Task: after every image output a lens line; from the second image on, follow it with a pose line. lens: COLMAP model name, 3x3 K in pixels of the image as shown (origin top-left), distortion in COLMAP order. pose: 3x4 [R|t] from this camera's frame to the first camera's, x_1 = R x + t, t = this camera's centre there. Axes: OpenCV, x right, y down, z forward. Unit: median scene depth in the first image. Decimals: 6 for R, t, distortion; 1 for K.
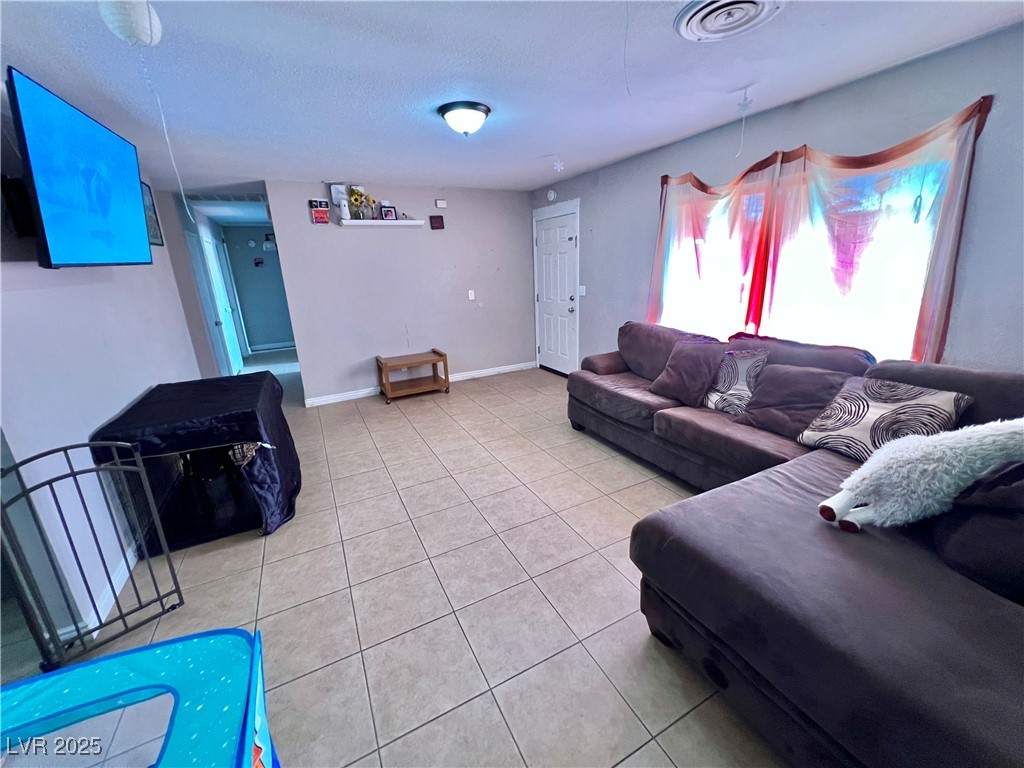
lens RADIAL K [[408.6, 0, 510.2], [0, 408.6, 379.9], [0, 0, 1]] dist [-0.002853, -0.000068]
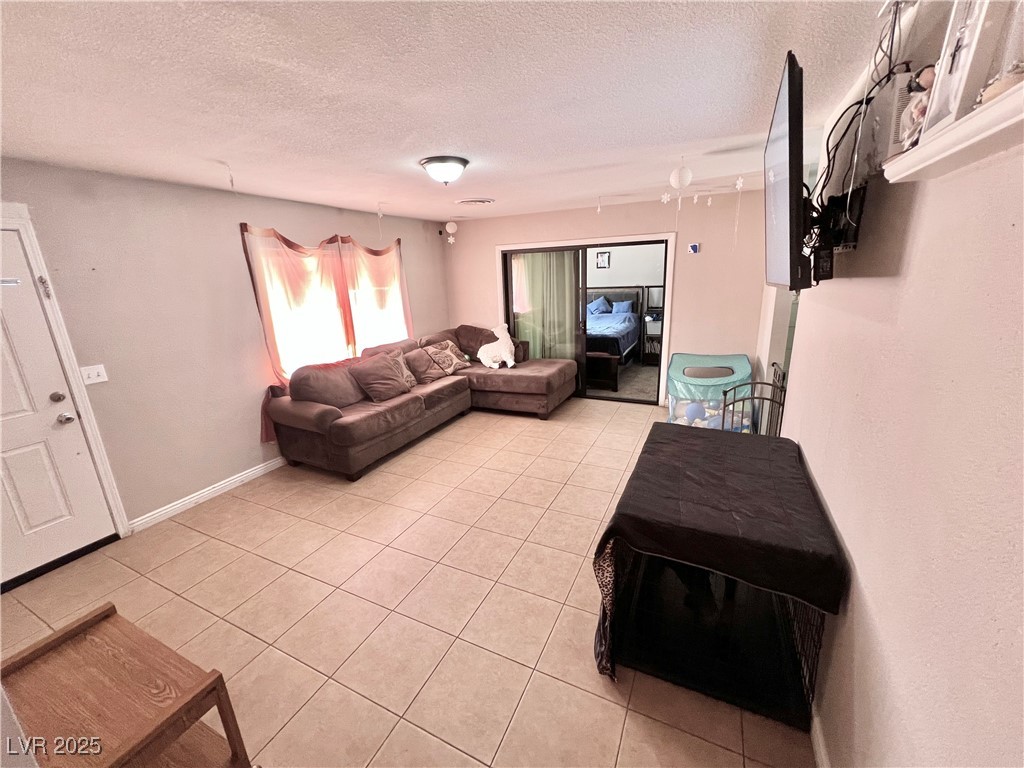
lens RADIAL K [[408.6, 0, 513.8], [0, 408.6, 382.4], [0, 0, 1]] dist [-0.002853, -0.000068]
pose [[-0.600241, -0.135477, 0.788262, -0.950287], [0.285283, 0.884461, 0.369246, -0.398839], [-0.747211, 0.446514, -0.492241, 1.361868]]
